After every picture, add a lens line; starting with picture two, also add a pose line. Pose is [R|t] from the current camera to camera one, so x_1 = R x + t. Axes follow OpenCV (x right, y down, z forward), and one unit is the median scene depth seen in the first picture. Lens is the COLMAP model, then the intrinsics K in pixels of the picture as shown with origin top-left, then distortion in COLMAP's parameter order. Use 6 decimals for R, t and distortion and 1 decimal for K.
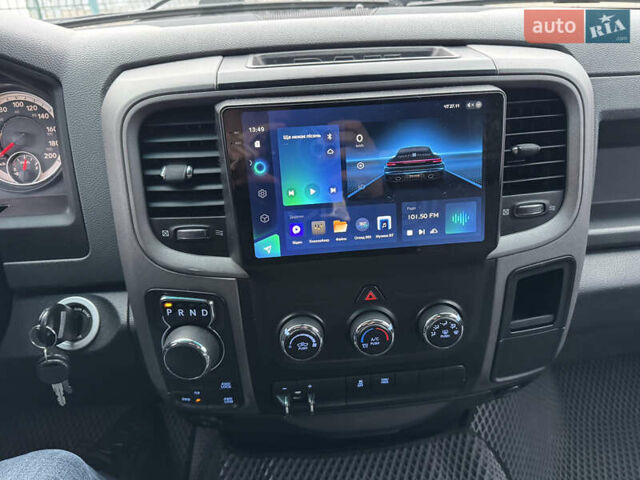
lens RADIAL K [[463.4, 0, 310.1], [0, 463.4, 239.4], [0, 0, 1]] dist [0.010565, -0.000593]
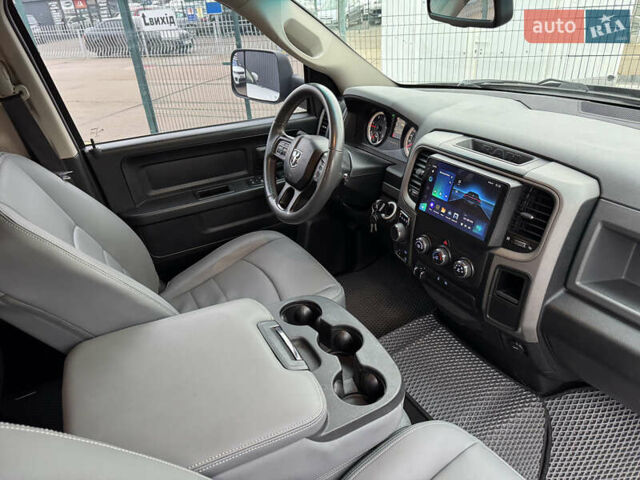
lens RADIAL K [[463.4, 0, 310.1], [0, 463.4, 239.4], [0, 0, 1]] dist [0.010565, -0.000593]
pose [[0.389083, 0.440797, -0.808896, 1.948879], [-0.385682, 0.875370, 0.291507, -0.354491], [0.836579, 0.198556, 0.510599, -0.937489]]
